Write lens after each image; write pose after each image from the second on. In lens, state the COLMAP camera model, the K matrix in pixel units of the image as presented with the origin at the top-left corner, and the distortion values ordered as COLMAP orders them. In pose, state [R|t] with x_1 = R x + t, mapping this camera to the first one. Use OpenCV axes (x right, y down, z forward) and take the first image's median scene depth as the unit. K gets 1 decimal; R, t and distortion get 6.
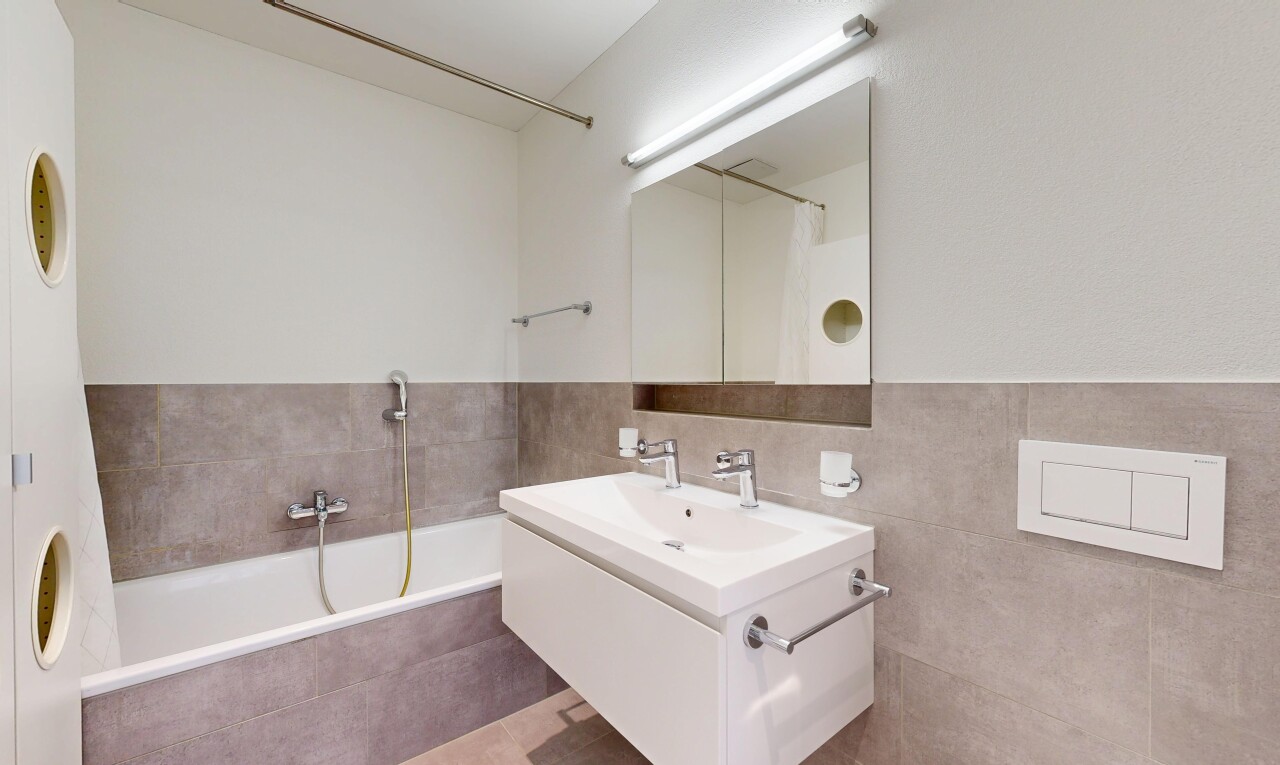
lens RADIAL K [[499.5, 0, 638.4], [0, 499.5, 385.9], [0, 0, 1]] dist [-0.002514, -0.000253]
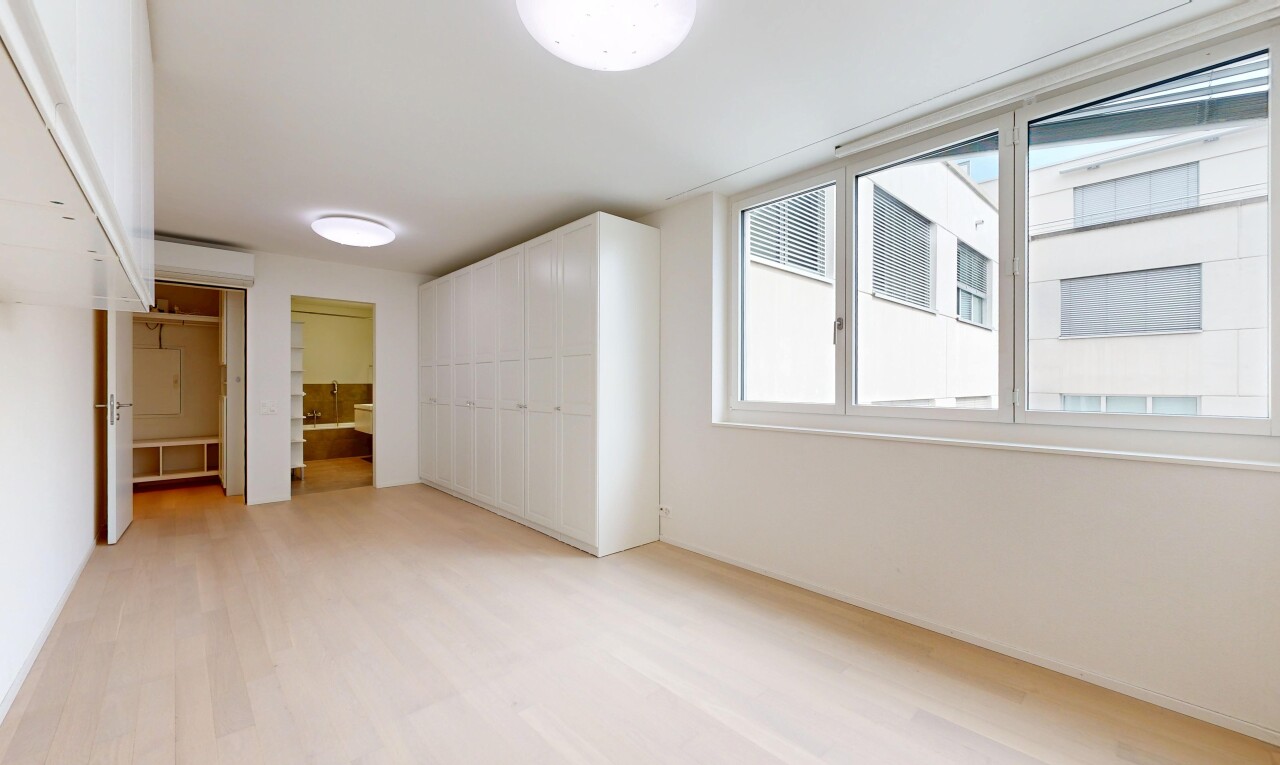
lens RADIAL K [[499.5, 0, 636.1], [0, 499.5, 383.0], [0, 0, 1]] dist [-0.002514, -0.000253]
pose [[0.996682, -0.005252, 0.081229, 0.807343], [0.005265, 0.999986, 0.000051, -0.000020], [-0.081228, 0.000377, 0.996695, -1.600912]]
